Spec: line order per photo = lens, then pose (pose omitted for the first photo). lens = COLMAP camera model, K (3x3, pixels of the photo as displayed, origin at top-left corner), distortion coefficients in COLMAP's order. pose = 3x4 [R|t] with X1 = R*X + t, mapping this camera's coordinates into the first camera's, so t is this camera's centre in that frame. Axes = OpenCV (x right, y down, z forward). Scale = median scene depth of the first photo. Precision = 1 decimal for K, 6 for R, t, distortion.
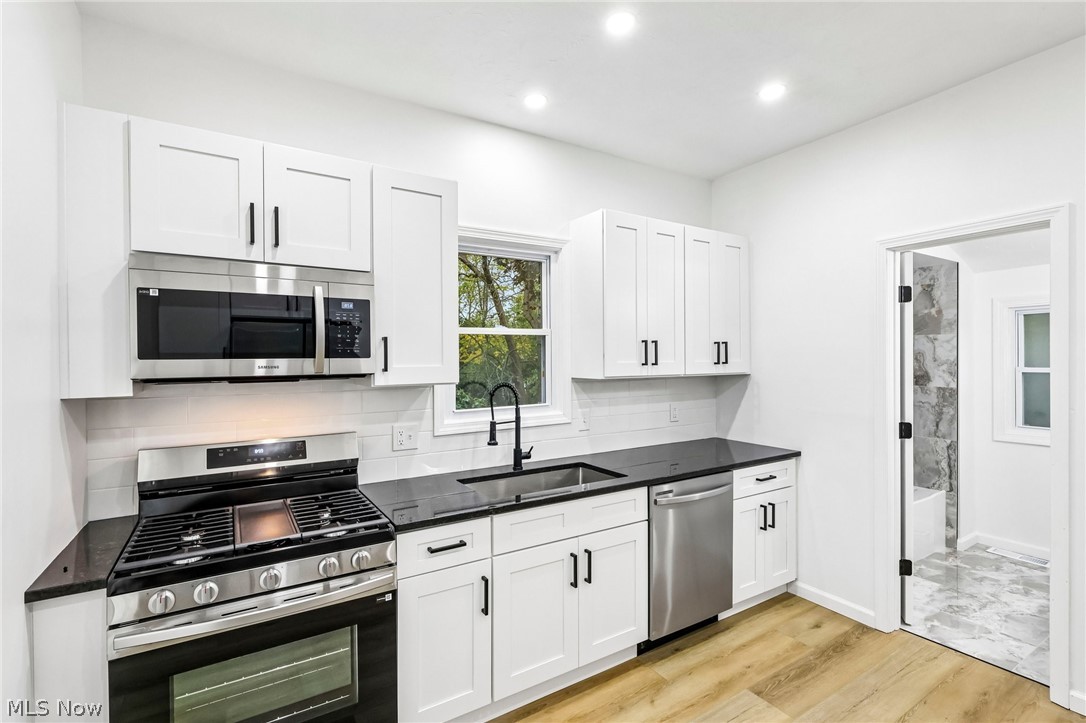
lens RADIAL K [[506.6, 0, 541.2], [0, 506.6, 361.7], [0, 0, 1]] dist [-0.014142, -0.000128]
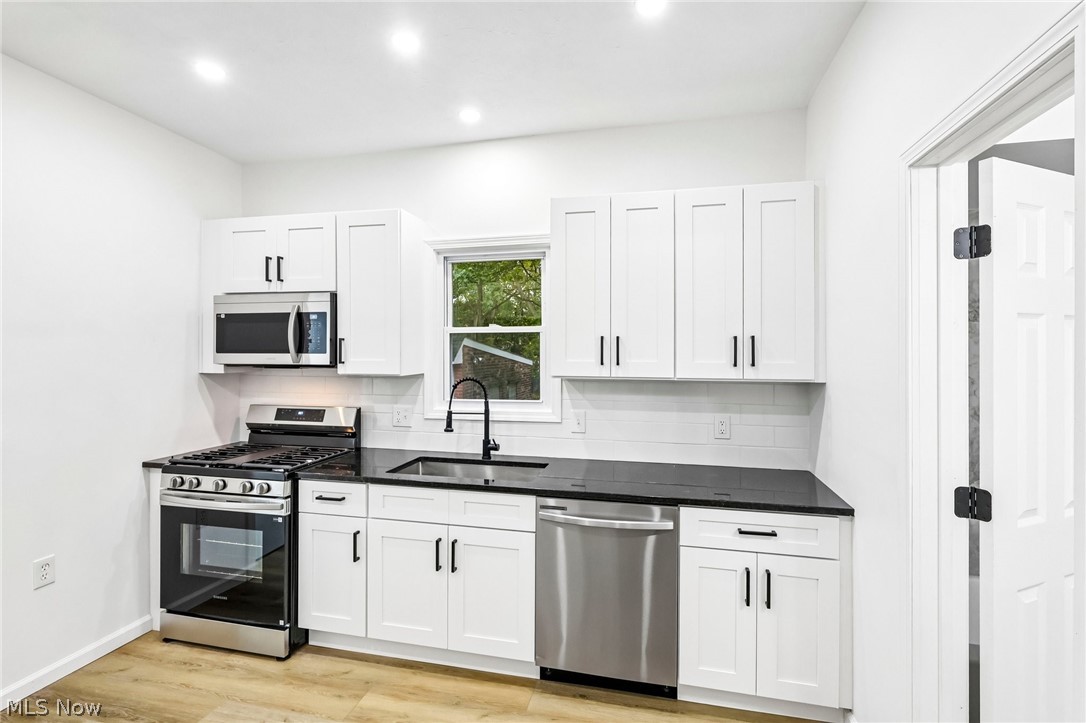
lens RADIAL K [[506.6, 0, 542.9], [0, 506.6, 354.5], [0, 0, 1]] dist [-0.014142, -0.000128]
pose [[0.704756, 0.013155, -0.709328, 0.799913], [-0.013999, 0.999891, 0.004635, -0.014575], [0.709311, 0.006663, 0.704864, 0.330586]]
